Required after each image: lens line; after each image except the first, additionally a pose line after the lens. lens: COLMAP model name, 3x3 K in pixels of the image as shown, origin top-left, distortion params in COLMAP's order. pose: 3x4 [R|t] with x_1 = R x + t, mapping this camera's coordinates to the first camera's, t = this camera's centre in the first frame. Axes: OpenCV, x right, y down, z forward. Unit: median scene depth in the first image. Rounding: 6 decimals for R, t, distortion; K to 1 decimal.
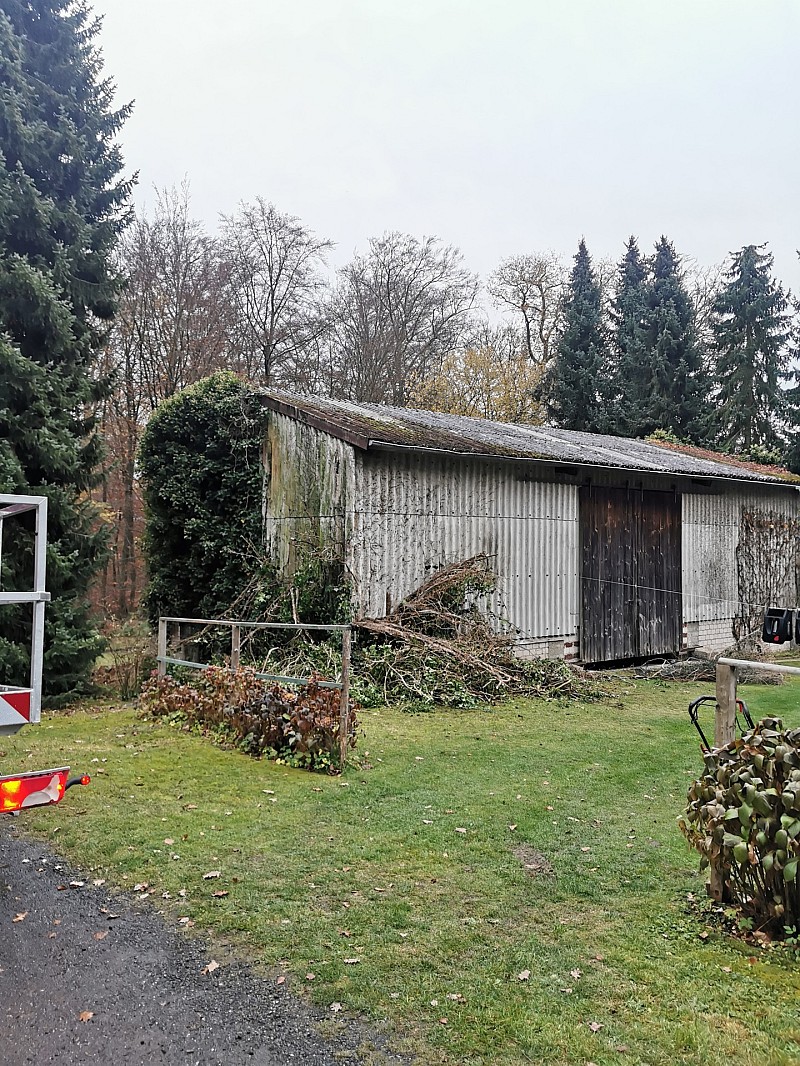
lens RADIAL K [[815.5, 0, 396.5], [0, 815.5, 529.1], [0, 0, 1]] dist [0.079462, -0.105411]
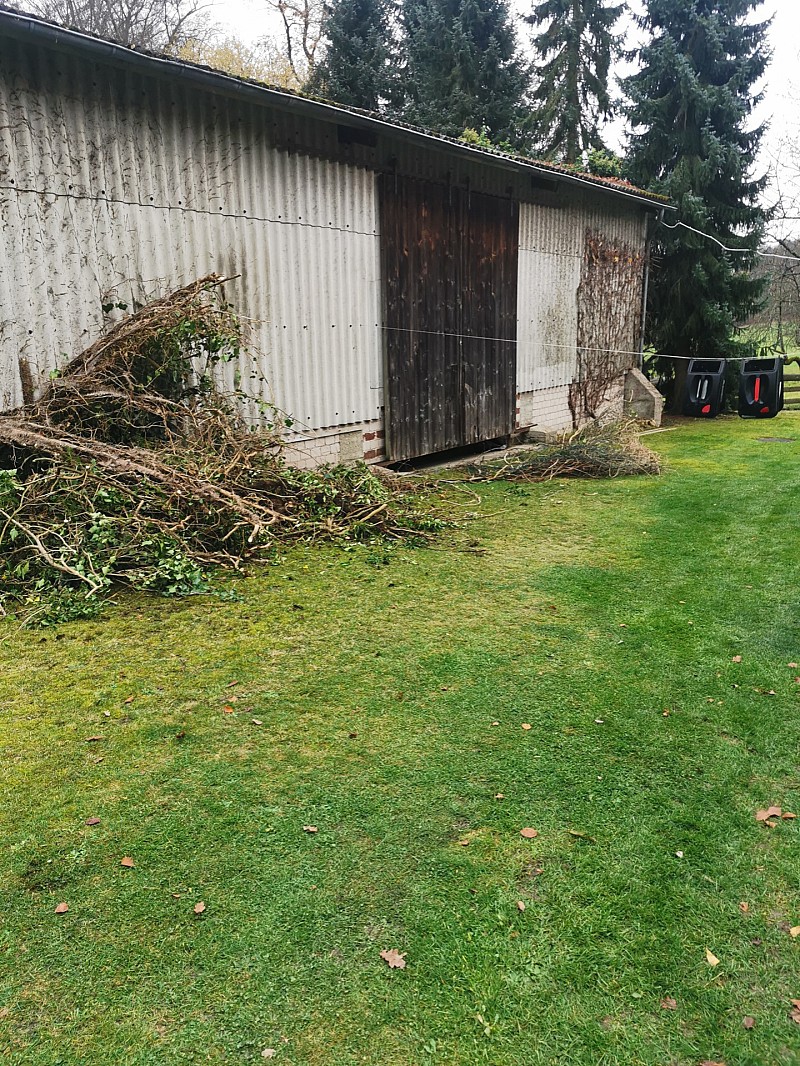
lens RADIAL K [[815.5, 0, 396.5], [0, 815.5, 529.1], [0, 0, 1]] dist [0.079462, -0.105411]
pose [[0.963801, -0.088847, 0.251383, 0.060584], [0.019974, 0.964256, 0.264217, 0.040823], [-0.265872, -0.249631, 0.931126, 0.369124]]
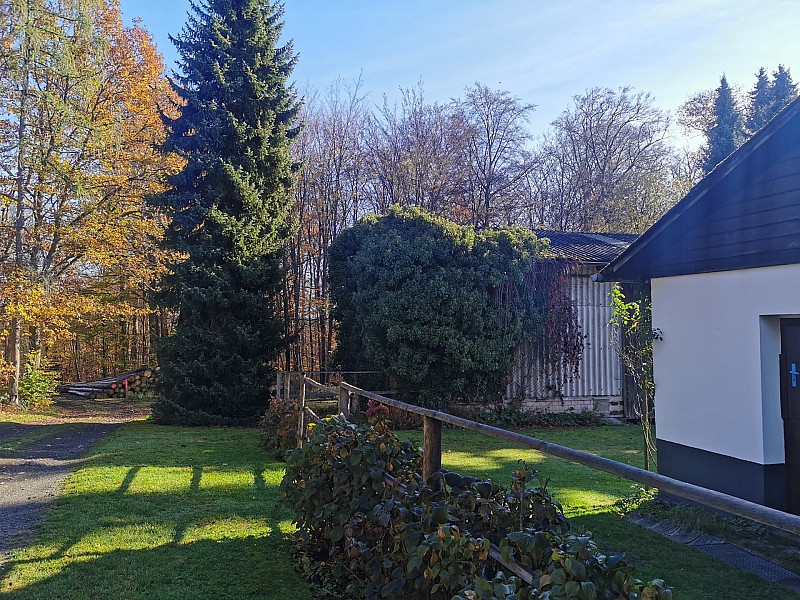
lens RADIAL K [[612.0, 0, 400.0], [0, 612.0, 300.0], [0, 0, 1]] dist [0.079462, -0.105411]
pose [[0.924954, -0.025817, -0.379201, 0.272927], [0.013161, 0.999268, -0.035930, 0.009781], [0.379851, 0.028243, 0.924617, -0.027652]]
